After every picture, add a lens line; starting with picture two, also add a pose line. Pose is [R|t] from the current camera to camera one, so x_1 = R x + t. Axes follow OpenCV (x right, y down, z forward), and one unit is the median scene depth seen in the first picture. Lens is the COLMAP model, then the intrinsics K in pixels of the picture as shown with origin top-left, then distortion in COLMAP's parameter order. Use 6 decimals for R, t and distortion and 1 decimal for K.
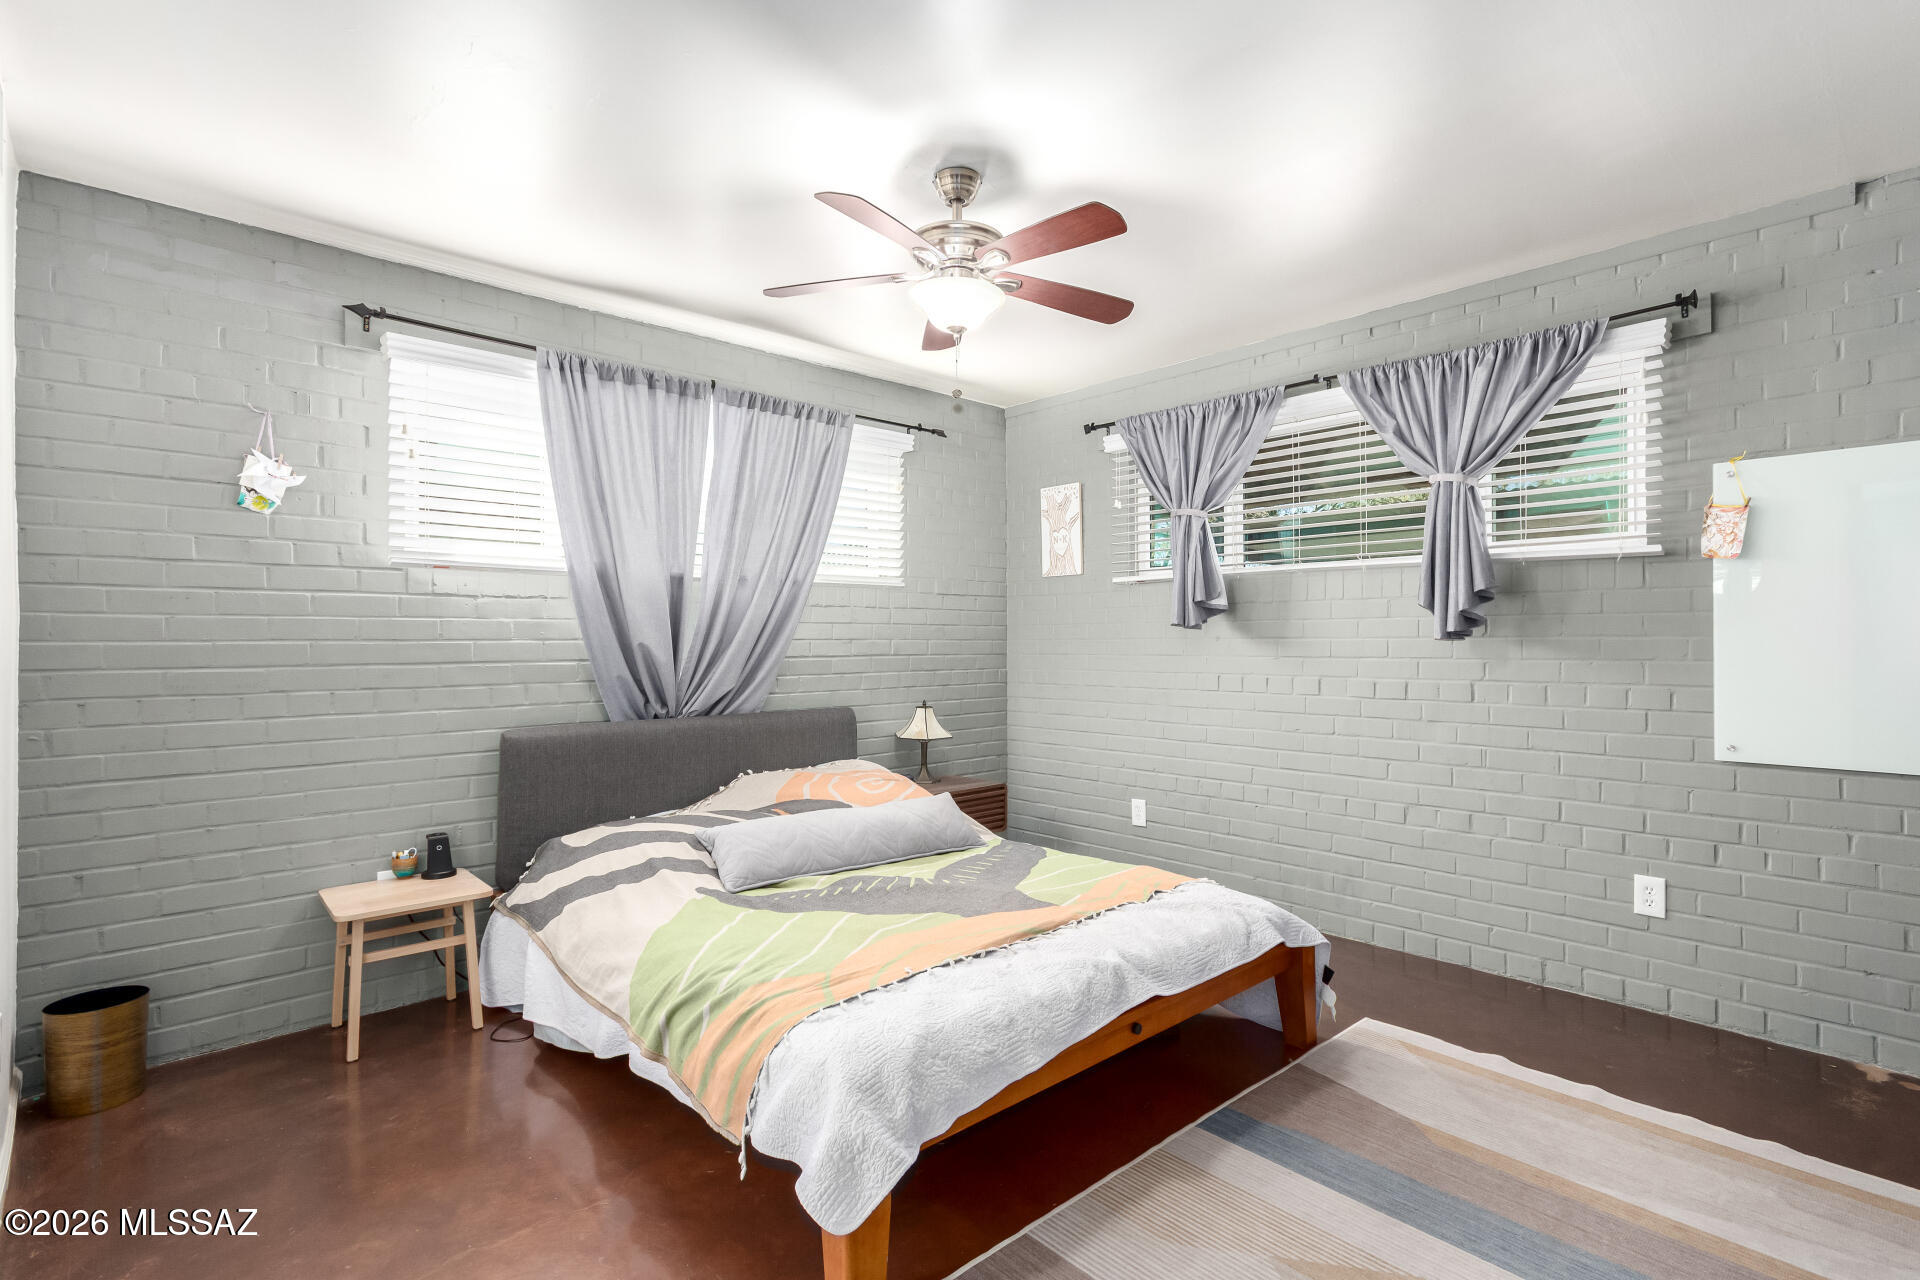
lens RADIAL K [[910.0, 0, 966.0], [0, 910.0, 648.6], [0, 0, 1]] dist [-0.002123, 0.000067]
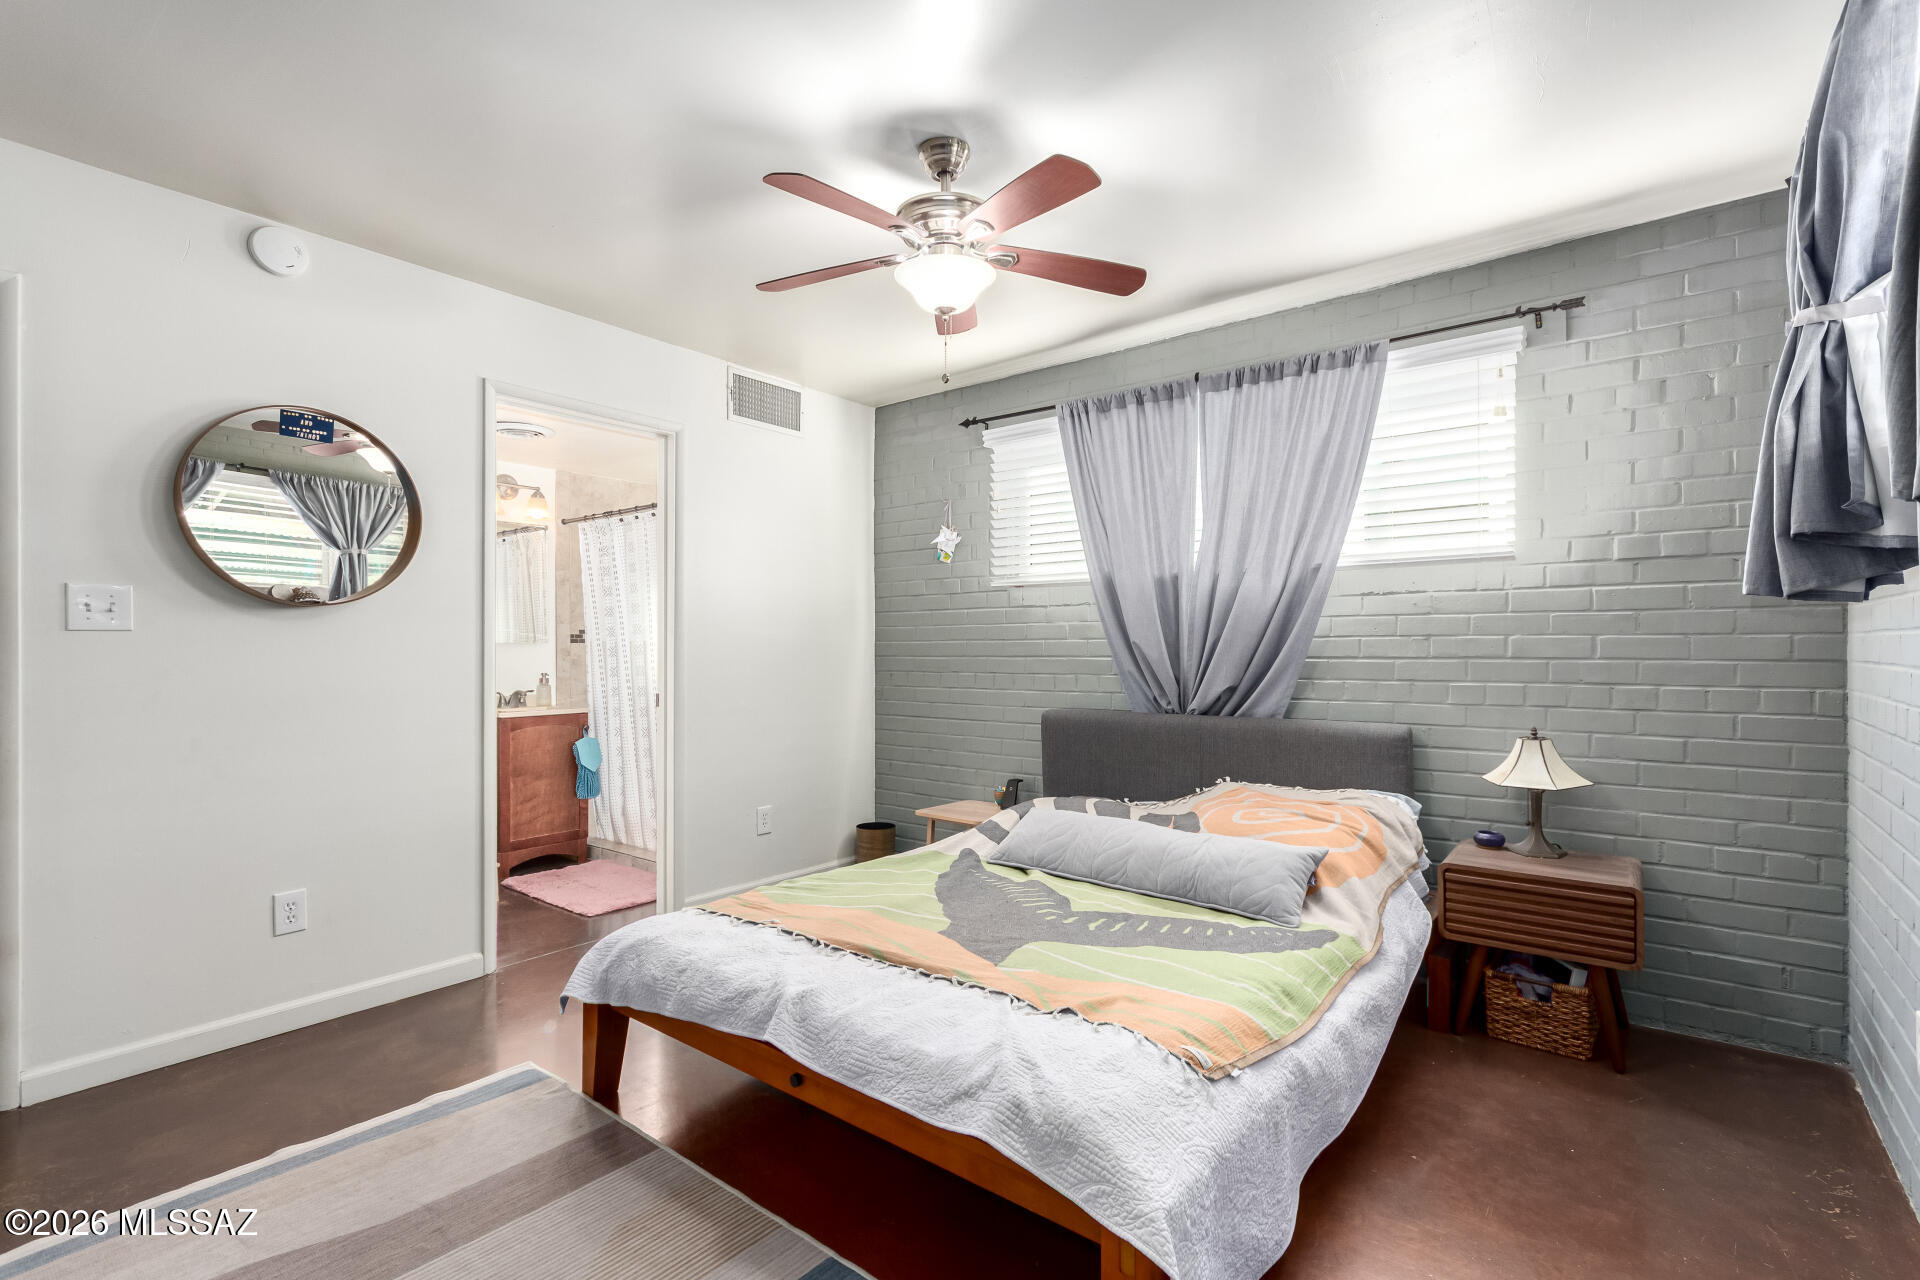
lens RADIAL K [[878.1, 0, 966.9], [0, 878.1, 646.4], [0, 0, 1]] dist [0.001742, 0.000398]
pose [[0.151603, 0.004966, -0.988429, 0.666987], [-0.002054, 0.999987, 0.004709, -0.004550], [0.988439, 0.001317, 0.151611, 0.655892]]
